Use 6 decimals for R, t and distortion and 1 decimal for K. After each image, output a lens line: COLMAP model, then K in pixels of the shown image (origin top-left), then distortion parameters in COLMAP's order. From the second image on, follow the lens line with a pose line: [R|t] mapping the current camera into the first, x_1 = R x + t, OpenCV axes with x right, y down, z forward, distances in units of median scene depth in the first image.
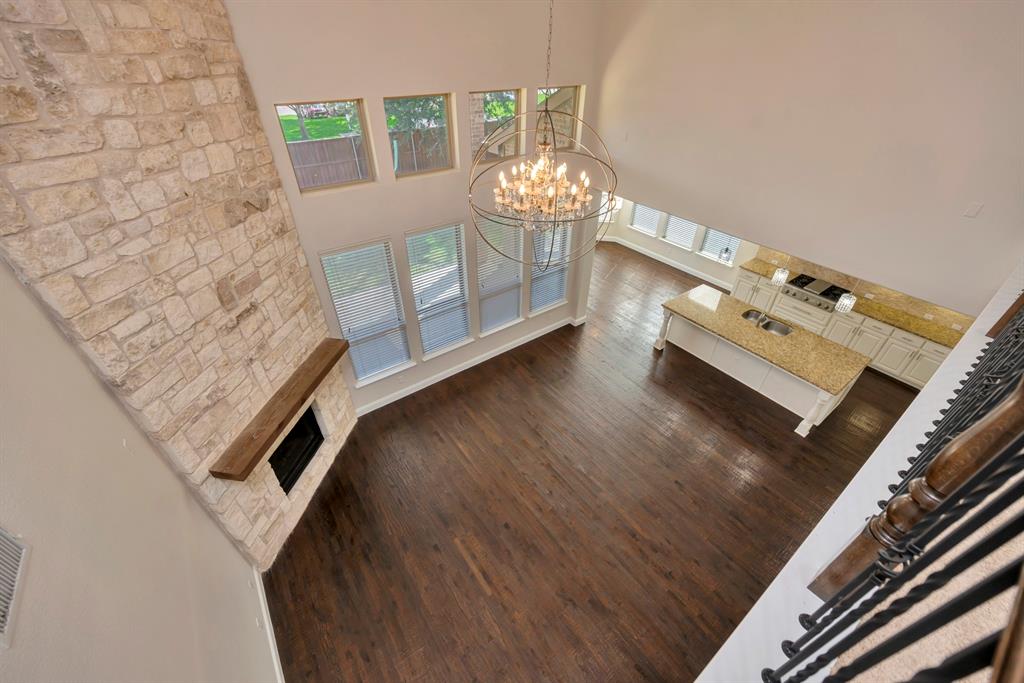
lens RADIAL K [[411.8, 0, 511.9], [0, 411.8, 343.0], [0, 0, 1]] dist [-0.003094, -0.000030]
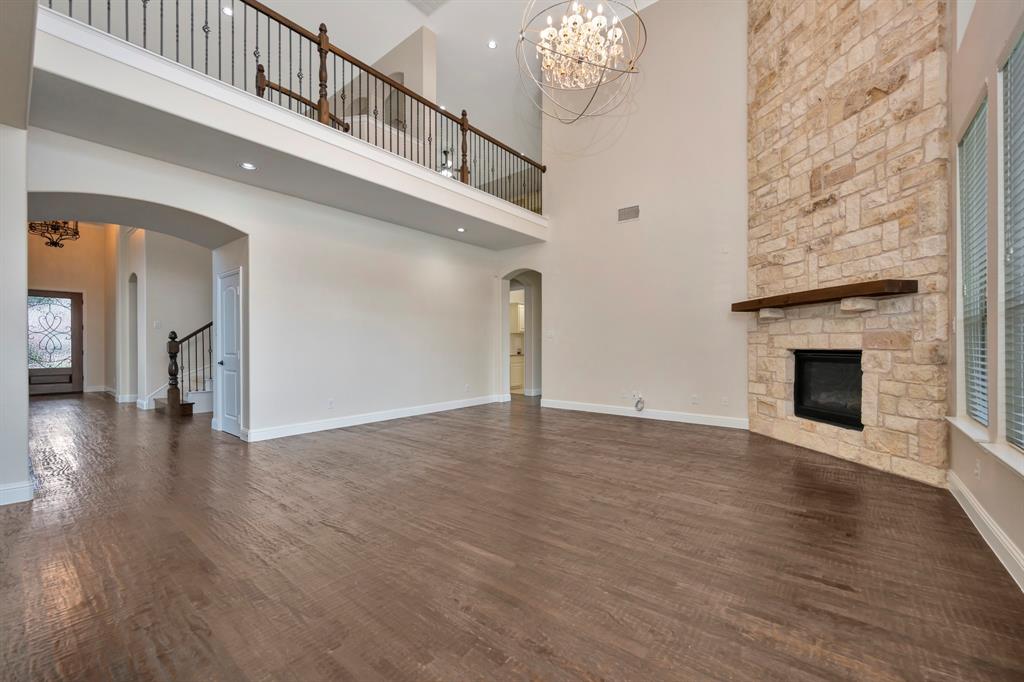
lens RADIAL K [[411.8, 0, 511.9], [0, 411.8, 347.6], [0, 0, 1]] dist [-0.003094, -0.000030]
pose [[-0.969255, -0.004602, -0.246014, 0.454450], [-0.151438, 0.799189, 0.581690, -0.286339], [0.193935, 0.601062, -0.775315, 1.981629]]
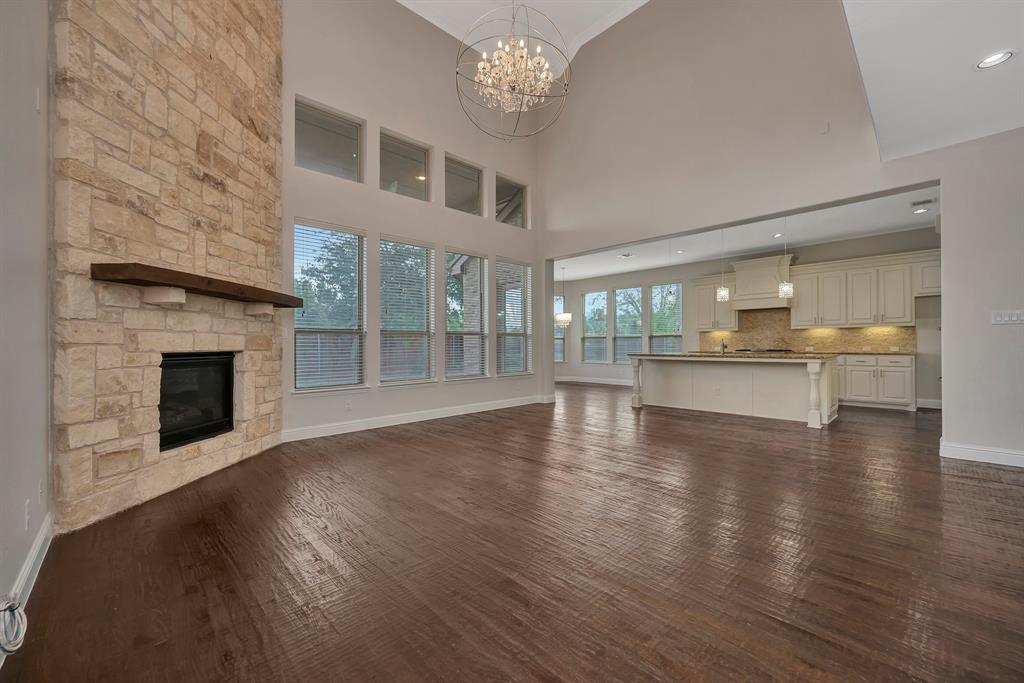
lens RADIAL K [[411.8, 0, 513.8], [0, 411.8, 337.1], [0, 0, 1]] dist [-0.003094, -0.000030]
pose [[0.991361, -0.008038, 0.130915, -0.081922], [0.086573, 0.789906, -0.607086, 0.878895], [-0.098531, 0.613175, 0.783778, 0.409700]]
